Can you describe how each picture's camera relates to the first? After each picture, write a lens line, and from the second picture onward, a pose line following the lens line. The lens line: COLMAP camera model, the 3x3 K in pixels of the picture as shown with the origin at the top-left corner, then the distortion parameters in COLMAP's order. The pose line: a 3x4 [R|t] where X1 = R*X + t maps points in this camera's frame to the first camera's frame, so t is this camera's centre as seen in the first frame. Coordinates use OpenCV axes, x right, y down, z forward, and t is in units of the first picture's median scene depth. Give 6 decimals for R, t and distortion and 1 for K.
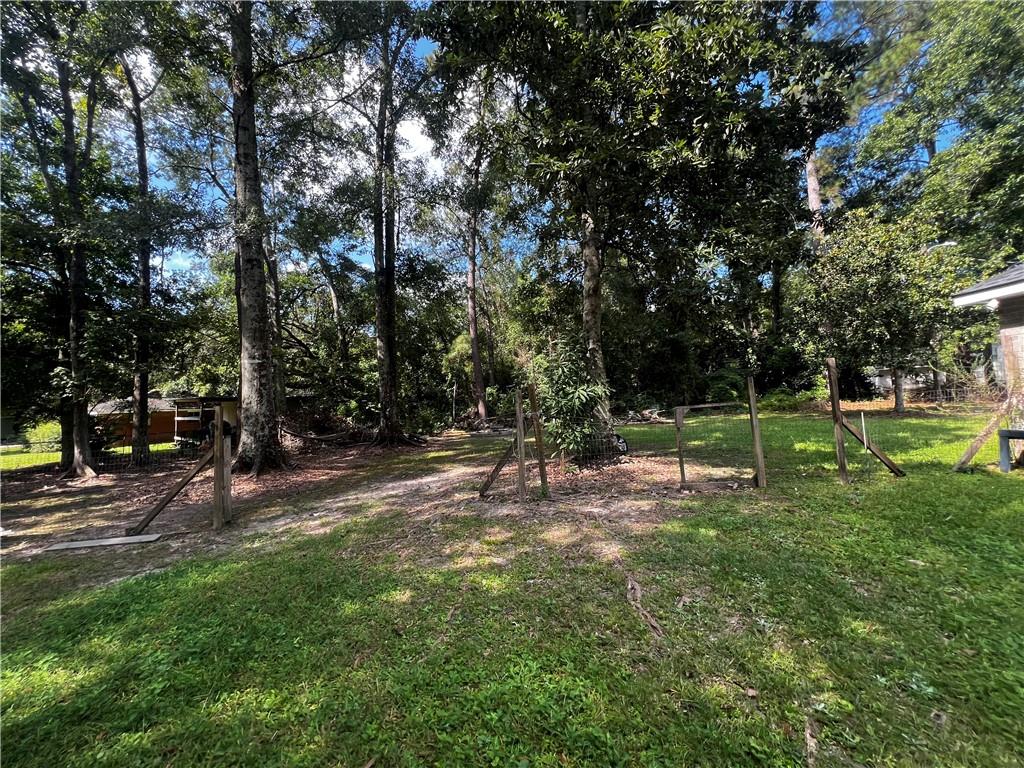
lens RADIAL K [[409.3, 0, 510.5], [0, 409.3, 382.5], [0, 0, 1]] dist [-0.001957, -0.000077]
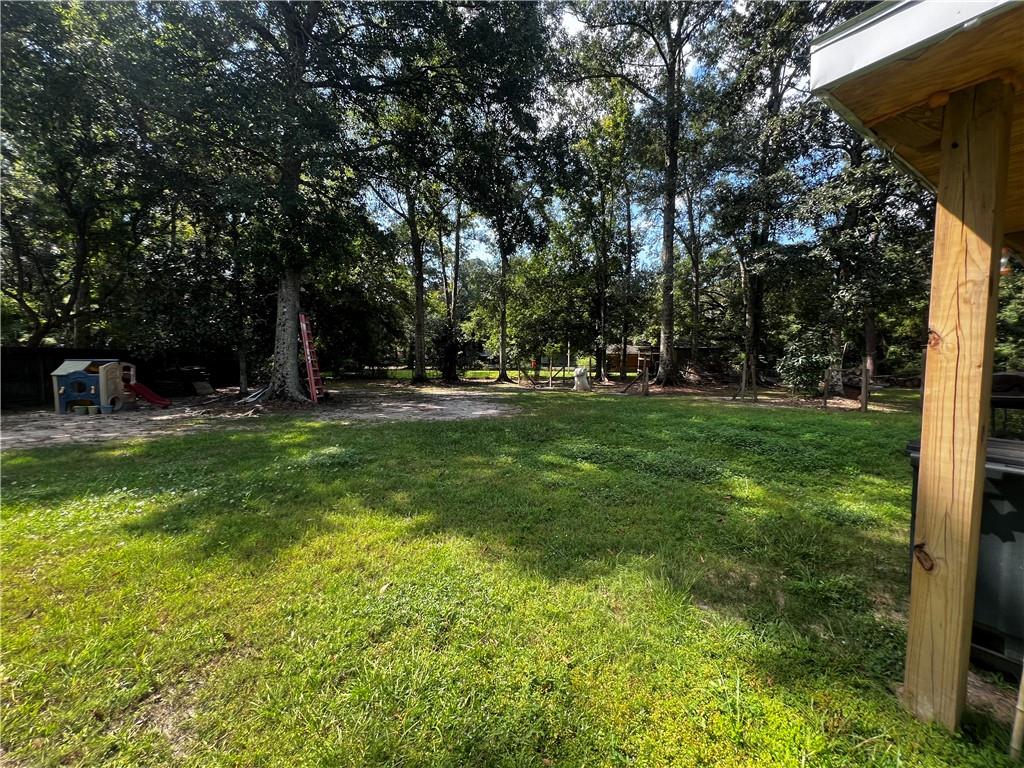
lens RADIAL K [[409.3, 0, 509.9], [0, 409.3, 382.8], [0, 0, 1]] dist [-0.001957, -0.000077]
pose [[0.538861, 0.108501, -0.835378, 0.444491], [0.005245, 0.991219, 0.132125, -0.052697], [0.842378, -0.075579, 0.533560, -0.504604]]
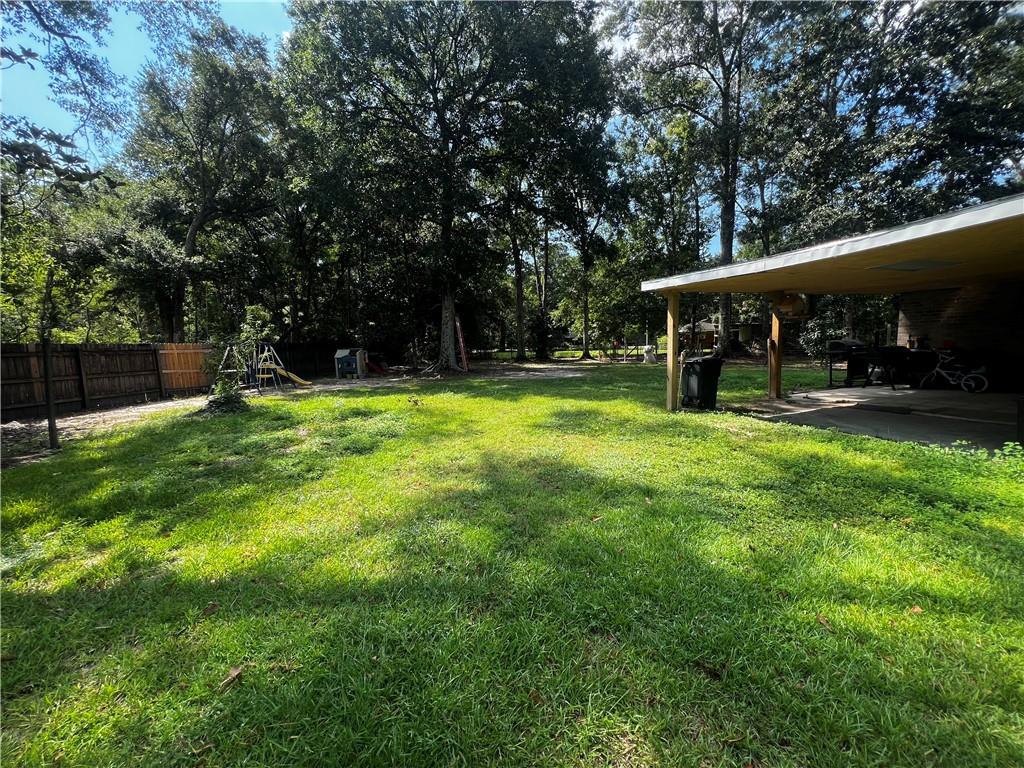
lens RADIAL K [[409.3, 0, 513.6], [0, 409.3, 389.2], [0, 0, 1]] dist [-0.001957, -0.000077]
pose [[0.370617, 0.153327, -0.916043, 1.238719], [0.051529, 0.981366, 0.185109, -0.128108], [0.927355, -0.115807, 0.355810, -0.986581]]
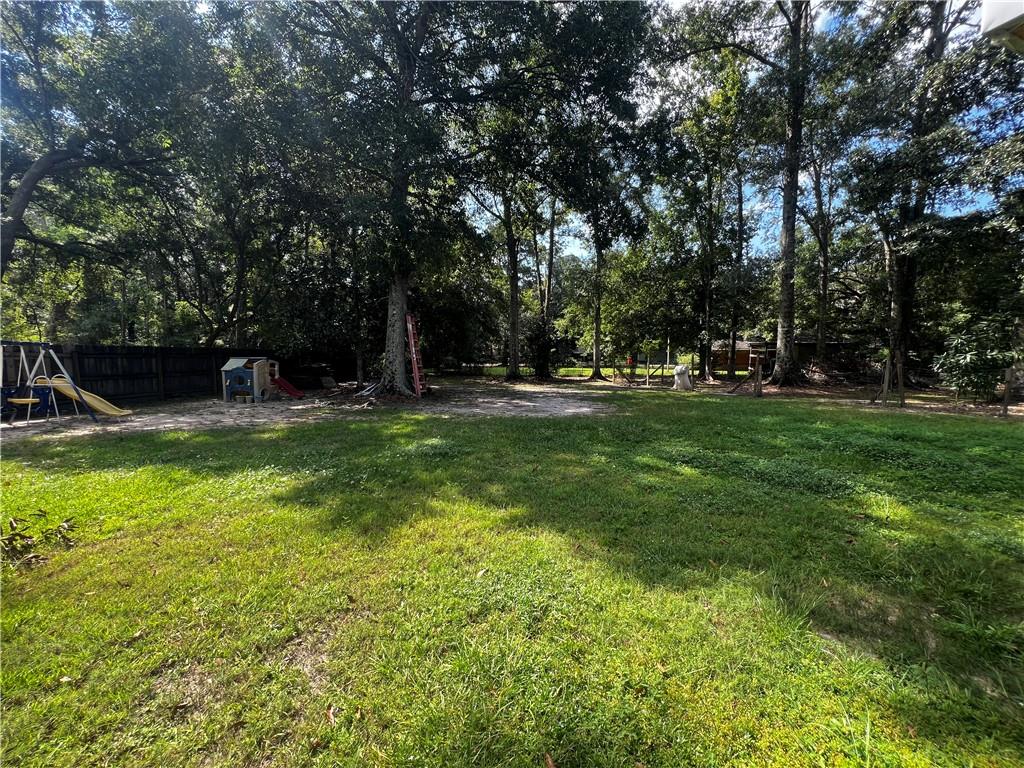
lens RADIAL K [[409.3, 0, 508.9], [0, 409.3, 382.2], [0, 0, 1]] dist [-0.001957, -0.000077]
pose [[0.335241, 0.118059, -0.934706, 0.448027], [0.024138, 0.990716, 0.133791, -0.053670], [0.941823, -0.067414, 0.329279, -0.507983]]
